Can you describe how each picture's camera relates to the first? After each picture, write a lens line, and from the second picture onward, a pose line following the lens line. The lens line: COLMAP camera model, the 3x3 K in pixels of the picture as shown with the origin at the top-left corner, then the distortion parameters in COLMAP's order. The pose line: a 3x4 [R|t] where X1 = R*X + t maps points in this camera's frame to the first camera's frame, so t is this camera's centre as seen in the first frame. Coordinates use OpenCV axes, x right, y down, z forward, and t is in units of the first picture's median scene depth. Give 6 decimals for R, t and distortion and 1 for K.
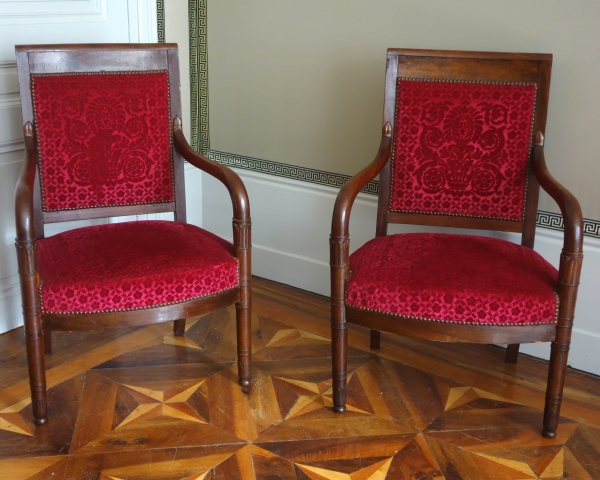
lens RADIAL K [[799.8, 0, 300.0], [0, 799.8, 240.0], [0, 0, 1]] dist [0.024201, -0.008132]
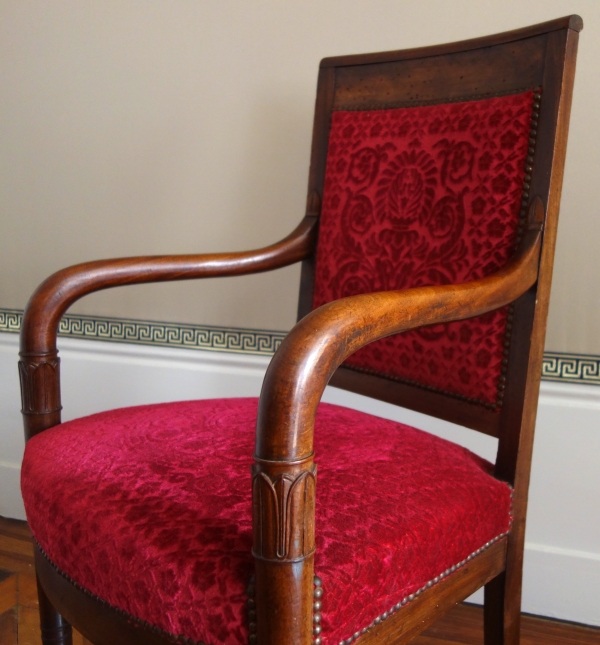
lens RADIAL K [[773.9, 0, 386.8], [0, 773.9, 323.0], [0, 0, 1]] dist [-0.005017, -0.027625]
pose [[0.812452, 0.091964, -0.575730, 0.467450], [-0.191428, 0.974814, -0.114426, -0.010120], [0.550707, 0.203176, 0.809594, 0.634564]]
